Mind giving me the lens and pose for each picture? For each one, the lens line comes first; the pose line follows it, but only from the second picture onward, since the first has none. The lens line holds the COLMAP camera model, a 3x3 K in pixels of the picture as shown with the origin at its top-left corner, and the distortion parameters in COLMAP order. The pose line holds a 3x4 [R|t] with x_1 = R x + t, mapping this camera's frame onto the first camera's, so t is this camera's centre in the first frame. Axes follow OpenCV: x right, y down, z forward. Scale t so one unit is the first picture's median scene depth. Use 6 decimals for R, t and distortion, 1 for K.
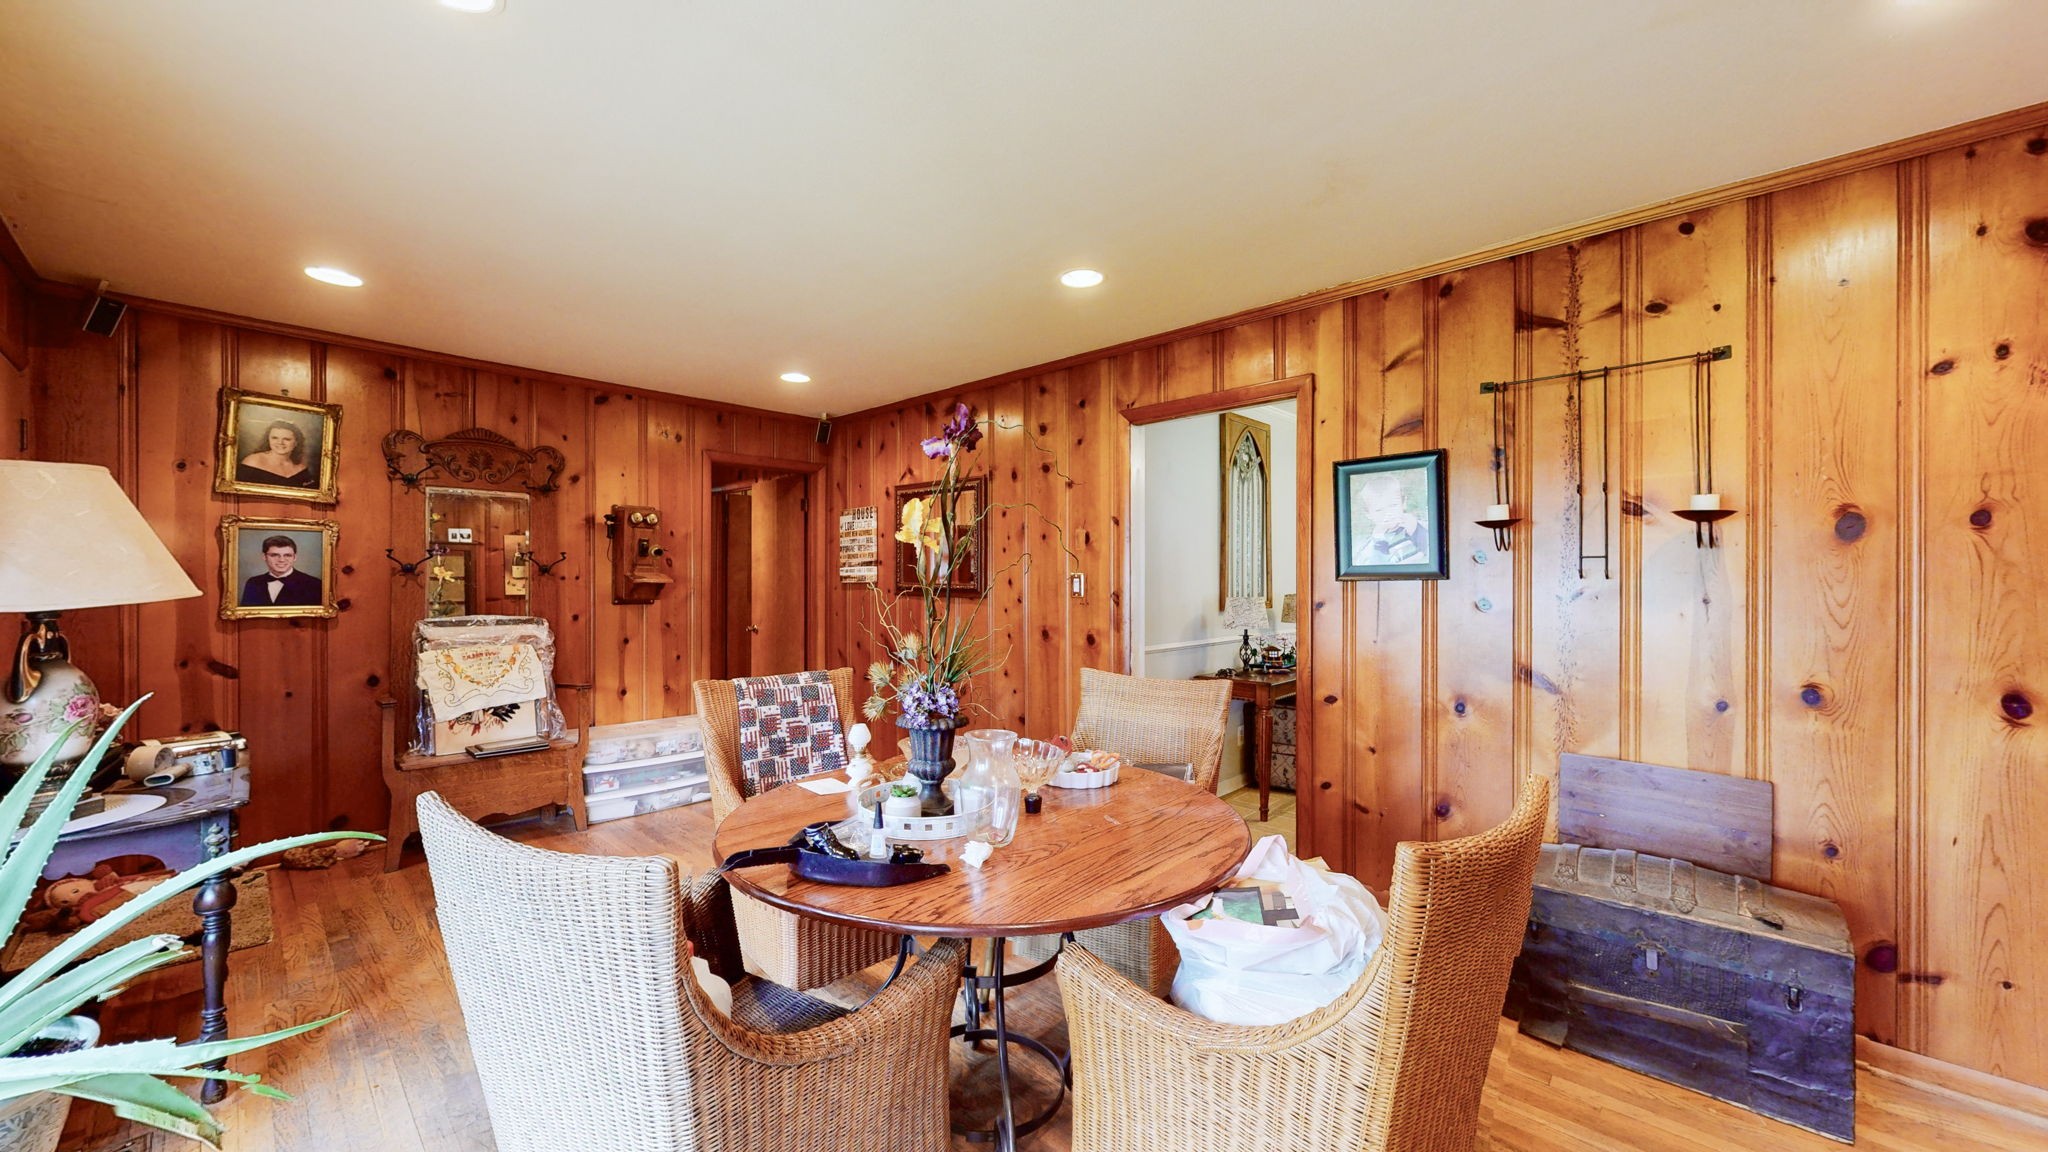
lens RADIAL K [[752.9, 0, 1024.4], [0, 752.9, 576.1], [0, 0, 1]] dist [-0.000384, 0.000116]
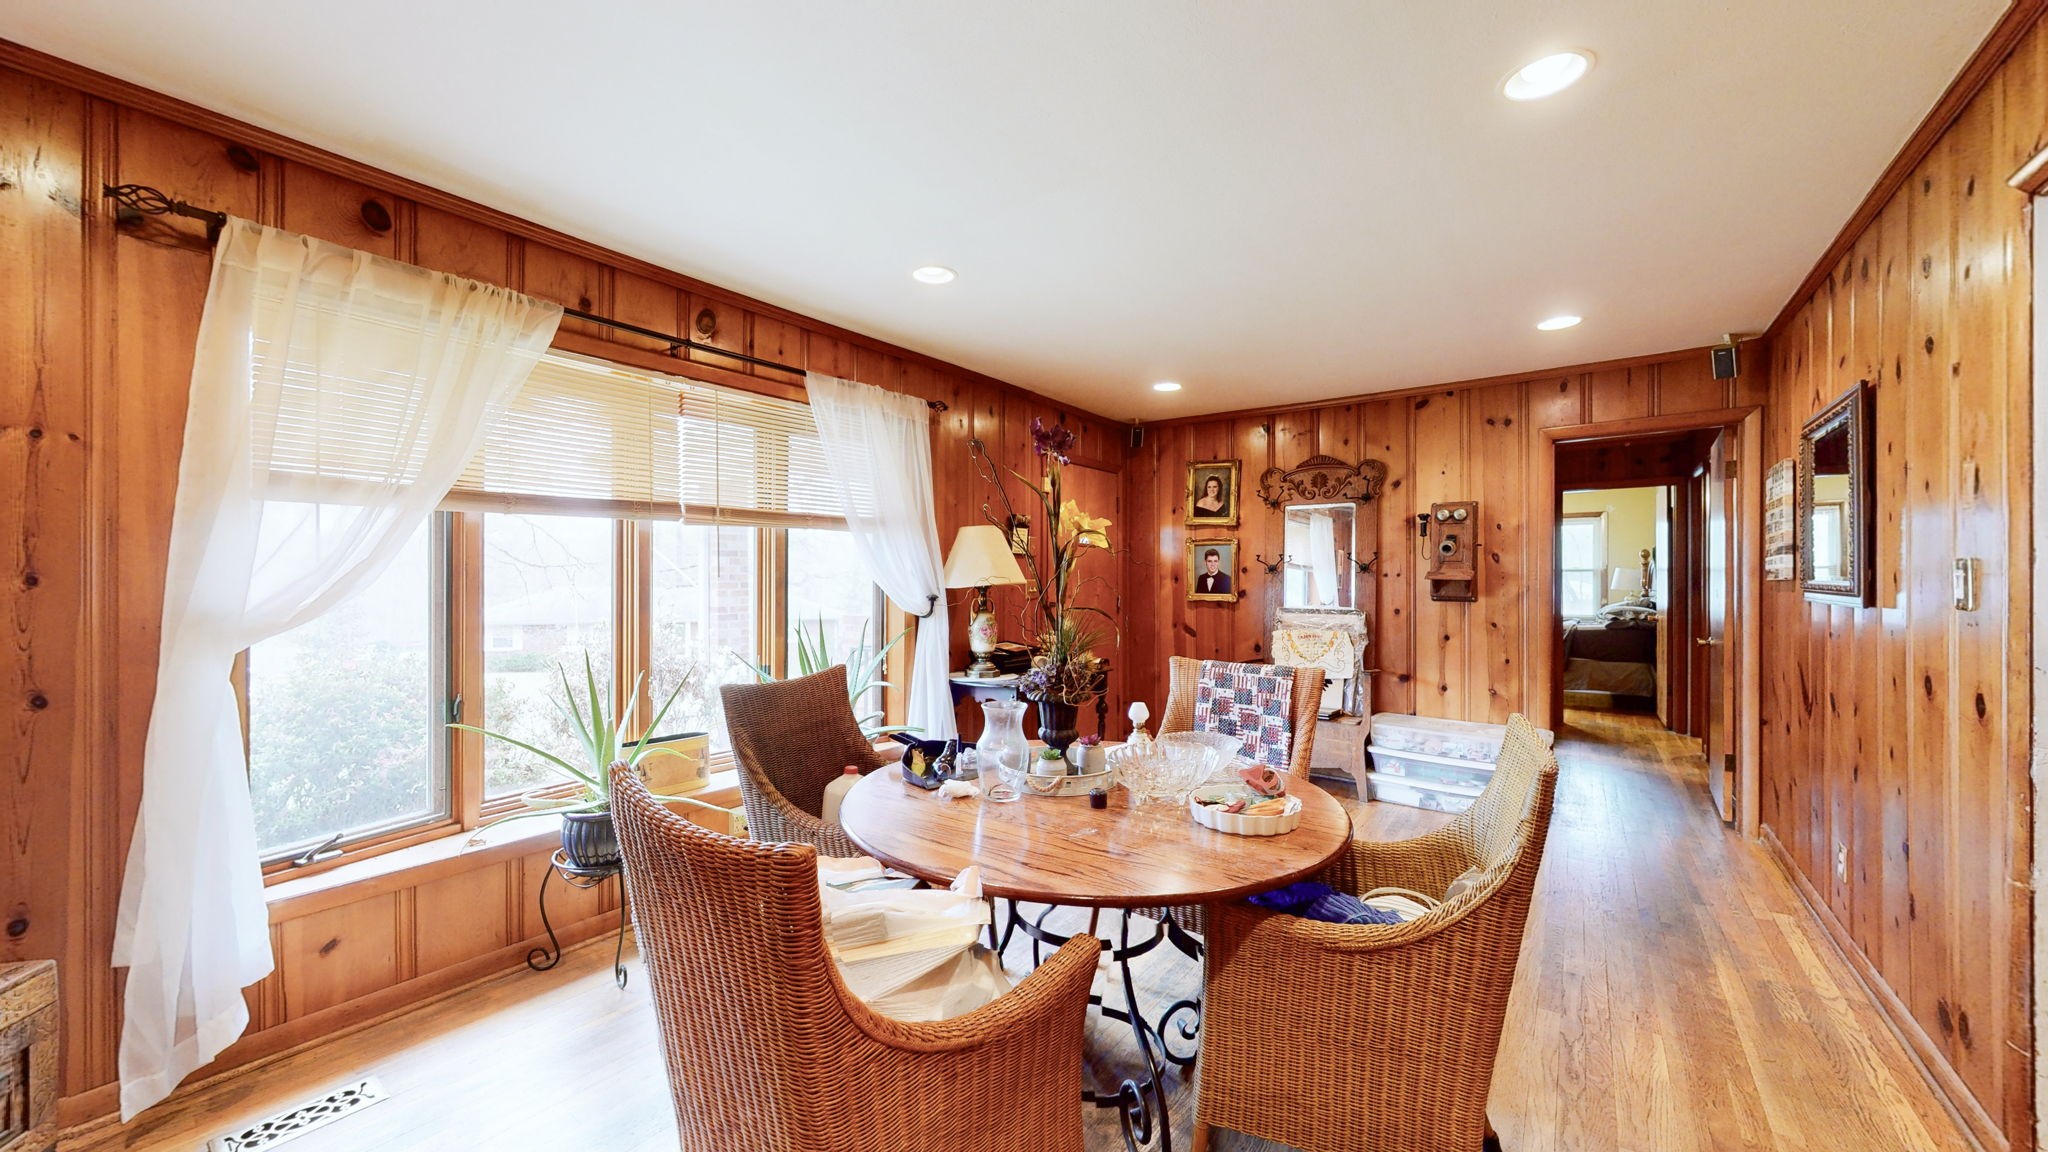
lens RADIAL K [[752.9, 0, 1032.3], [0, 752.9, 578.7], [0, 0, 1]] dist [-0.000384, 0.000116]
pose [[0.125088, -0.001166, -0.992145, 0.453044], [0.002857, 0.999996, -0.000815, 0.007697], [0.992142, -0.002733, 0.125091, 0.371122]]
